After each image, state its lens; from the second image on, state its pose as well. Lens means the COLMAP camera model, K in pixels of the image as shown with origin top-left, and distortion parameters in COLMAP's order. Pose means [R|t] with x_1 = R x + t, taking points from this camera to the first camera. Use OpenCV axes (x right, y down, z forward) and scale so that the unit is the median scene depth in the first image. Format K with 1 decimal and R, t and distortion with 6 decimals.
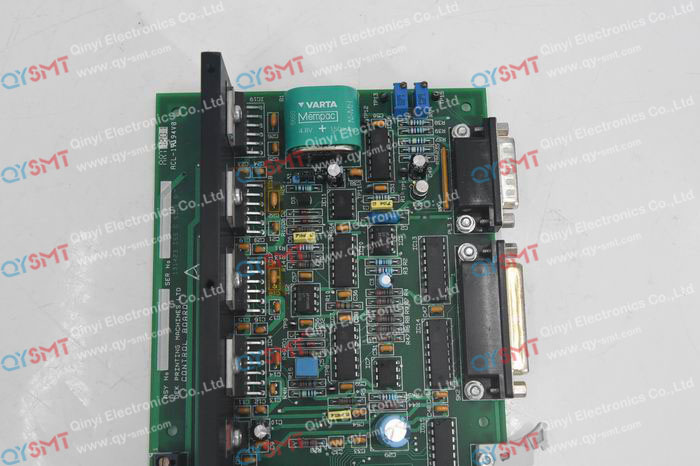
lens RADIAL K [[917.2, 0, 350.0], [0, 917.2, 233.0], [0, 0, 1]] dist [0.009011, -0.014402]
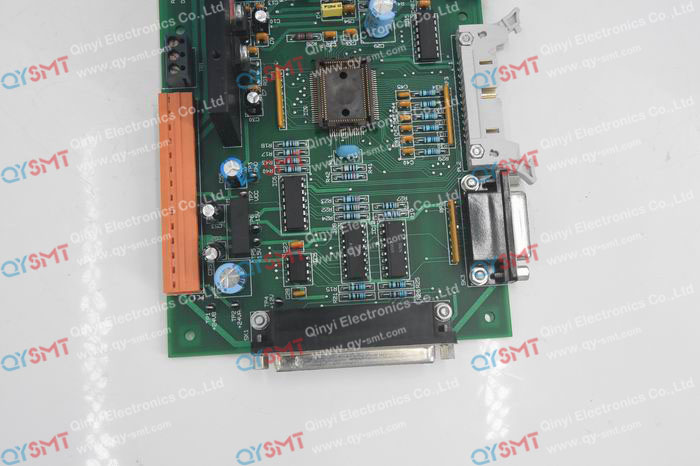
lens RADIAL K [[944.7, 0, 350.0], [0, 944.7, 233.0], [0, 0, 1]] dist [0.022721, 0.055944]
pose [[0.999331, -0.036159, -0.005536, 0.002142], [0.036044, 0.999155, -0.019754, 0.141985], [0.006246, 0.019541, 0.999790, -0.037833]]
